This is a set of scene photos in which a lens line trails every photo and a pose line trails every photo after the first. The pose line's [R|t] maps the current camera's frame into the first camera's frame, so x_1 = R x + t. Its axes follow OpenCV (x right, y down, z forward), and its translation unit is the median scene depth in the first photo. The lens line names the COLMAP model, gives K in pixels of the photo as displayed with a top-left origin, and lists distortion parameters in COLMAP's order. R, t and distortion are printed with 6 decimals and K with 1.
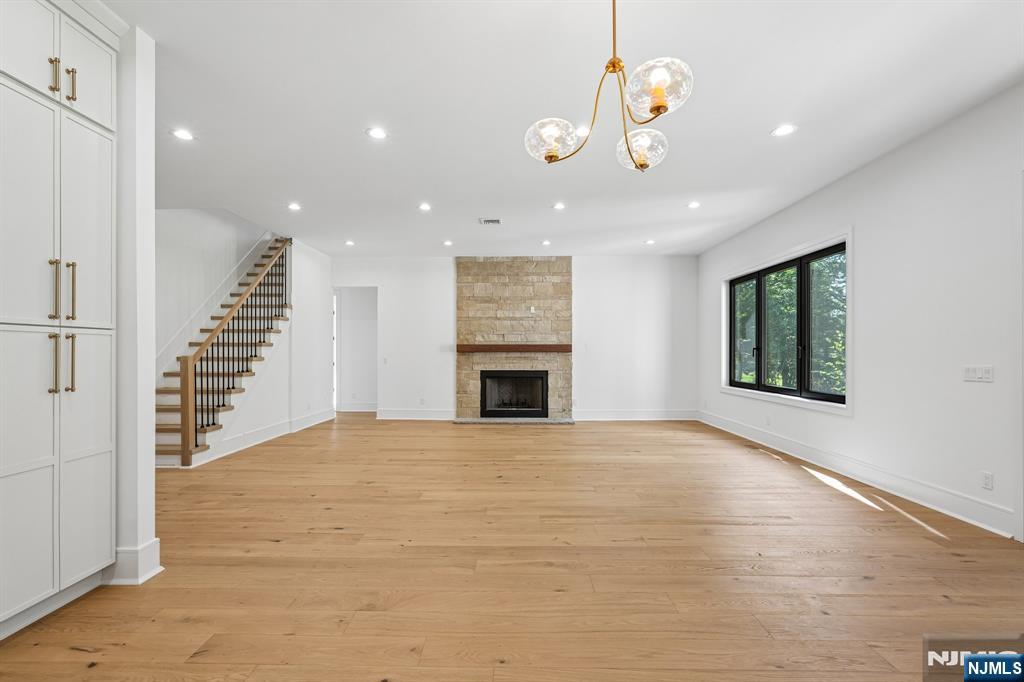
lens RADIAL K [[462.7, 0, 509.7], [0, 462.7, 349.4], [0, 0, 1]] dist [-0.001313, 0.000029]
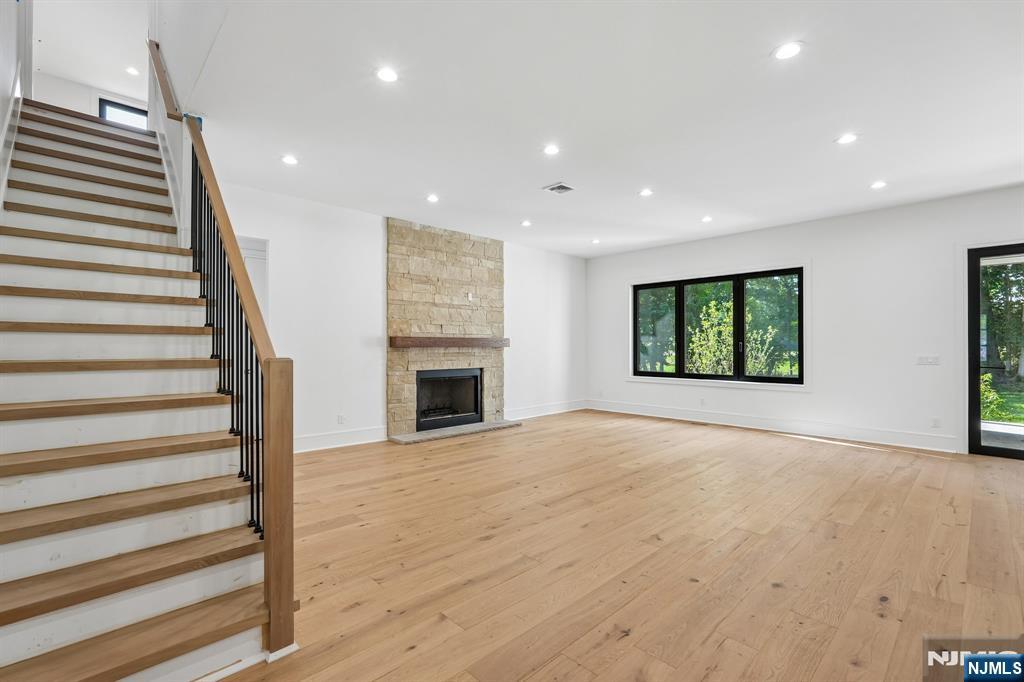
lens RADIAL K [[458.5, 0, 509.8], [0, 458.5, 341.4], [0, 0, 1]] dist [-0.000396, 0.000593]
pose [[0.707752, 0.006914, 0.706427, -0.493679], [-0.003991, 0.999975, -0.005789, 0.000309], [-0.706450, 0.001278, 0.707762, 0.352898]]
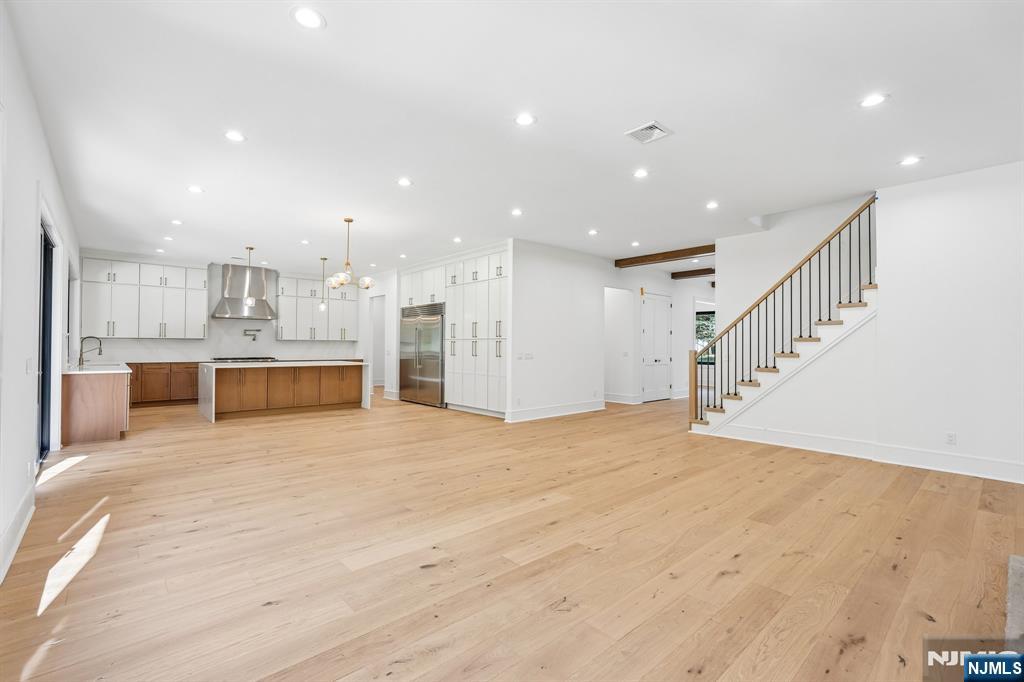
lens RADIAL K [[451.0, 0, 512.0], [0, 451.0, 341.0], [0, 0, 1]] dist [-0.006001, 0.000245]
pose [[-0.730579, -0.012061, -0.682722, 0.358904], [-0.003213, 0.999894, -0.014226, 0.004504], [0.682821, -0.008199, -0.730540, 0.952063]]
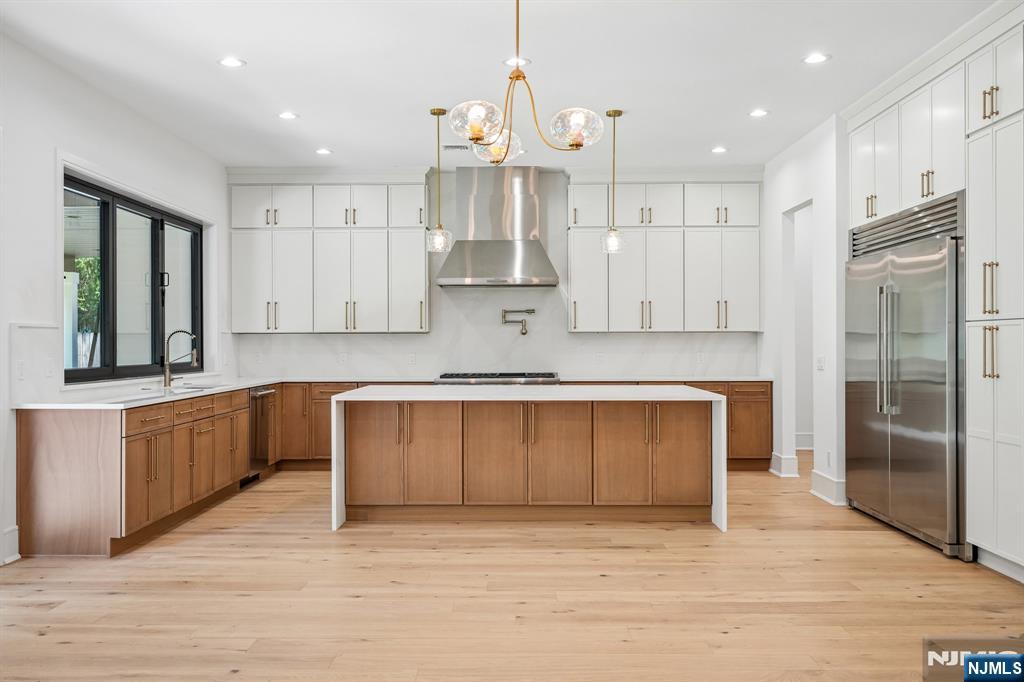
lens RADIAL K [[928.2, 0, 506.0], [0, 928.2, 339.9], [0, 0, 1]] dist [0.017178, 0.017802]
pose [[-0.999962, 0.002283, -0.008369, 0.058773], [0.002347, 0.999968, -0.007638, 0.002997], [0.008351, -0.007658, -0.999936, 0.687643]]
